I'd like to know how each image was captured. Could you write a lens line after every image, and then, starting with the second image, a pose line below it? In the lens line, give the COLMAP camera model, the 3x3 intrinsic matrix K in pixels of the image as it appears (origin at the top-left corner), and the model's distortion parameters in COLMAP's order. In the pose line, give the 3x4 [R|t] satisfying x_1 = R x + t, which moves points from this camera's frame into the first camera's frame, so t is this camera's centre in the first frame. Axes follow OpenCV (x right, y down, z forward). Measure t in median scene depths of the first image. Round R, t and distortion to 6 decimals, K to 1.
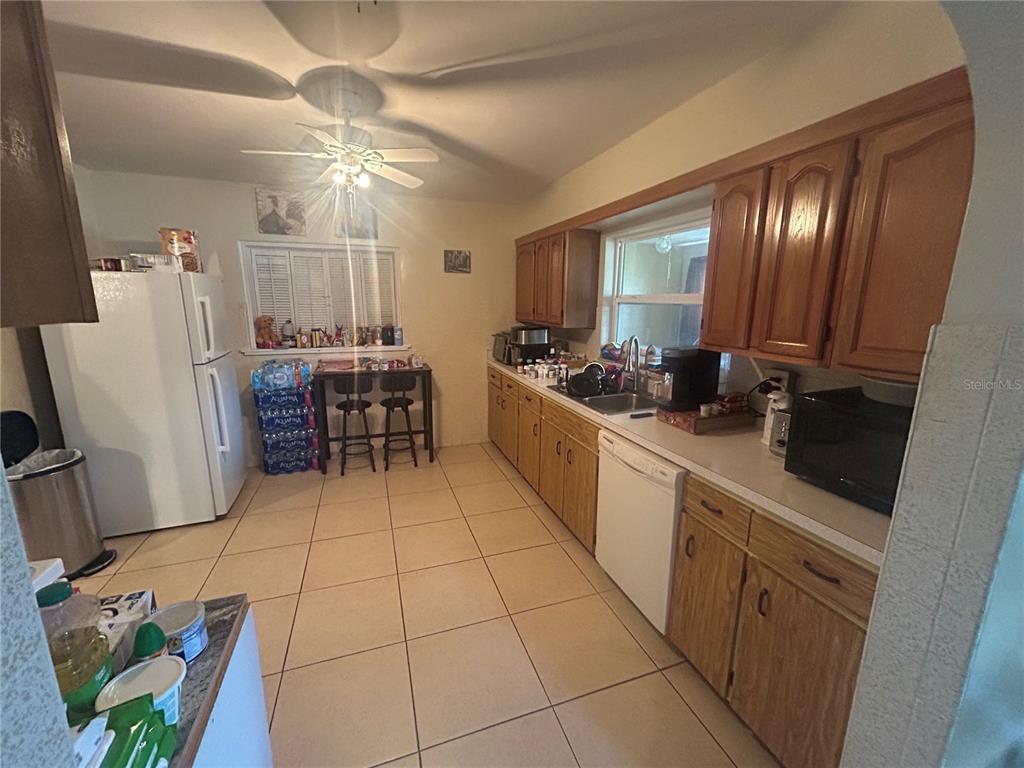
lens RADIAL K [[413.9, 0, 512.0], [0, 413.9, 384.0], [0, 0, 1]] dist [-0.000192, 0.000086]
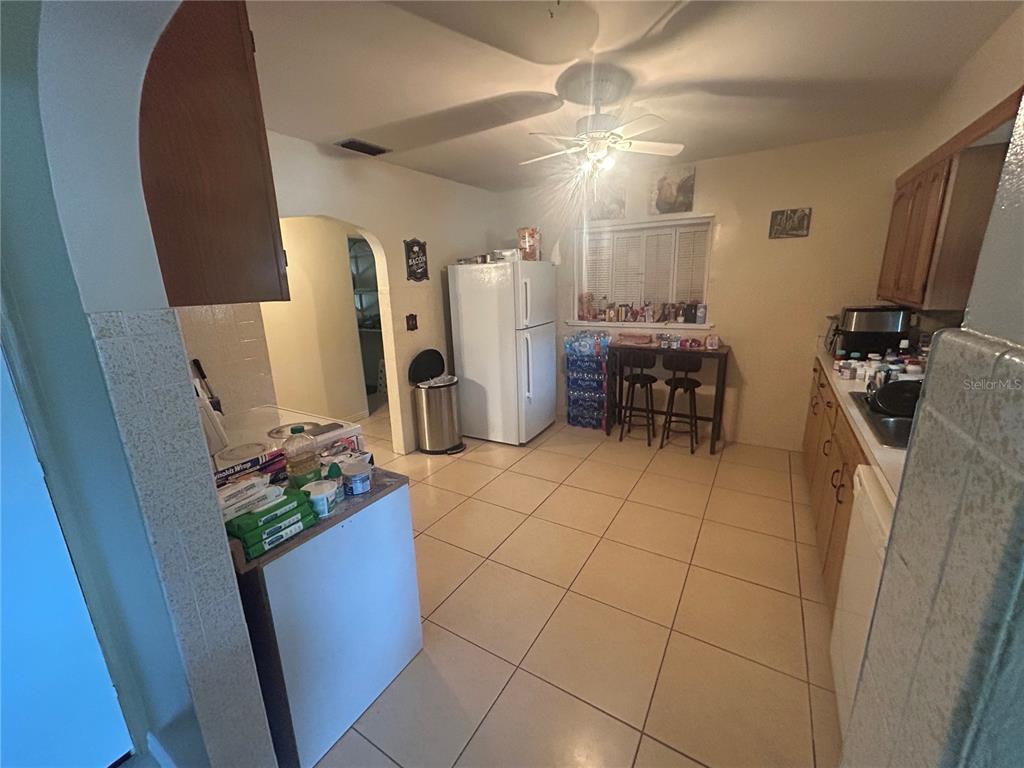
lens RADIAL K [[414.5, 0, 512.0], [0, 414.5, 384.0], [0, 0, 1]] dist [0.000068, 0.000002]
pose [[0.636191, 0.162102, -0.754311, 0.208582], [-0.118198, 0.986615, 0.112335, -0.015520], [0.762424, 0.017691, 0.646835, 0.080225]]
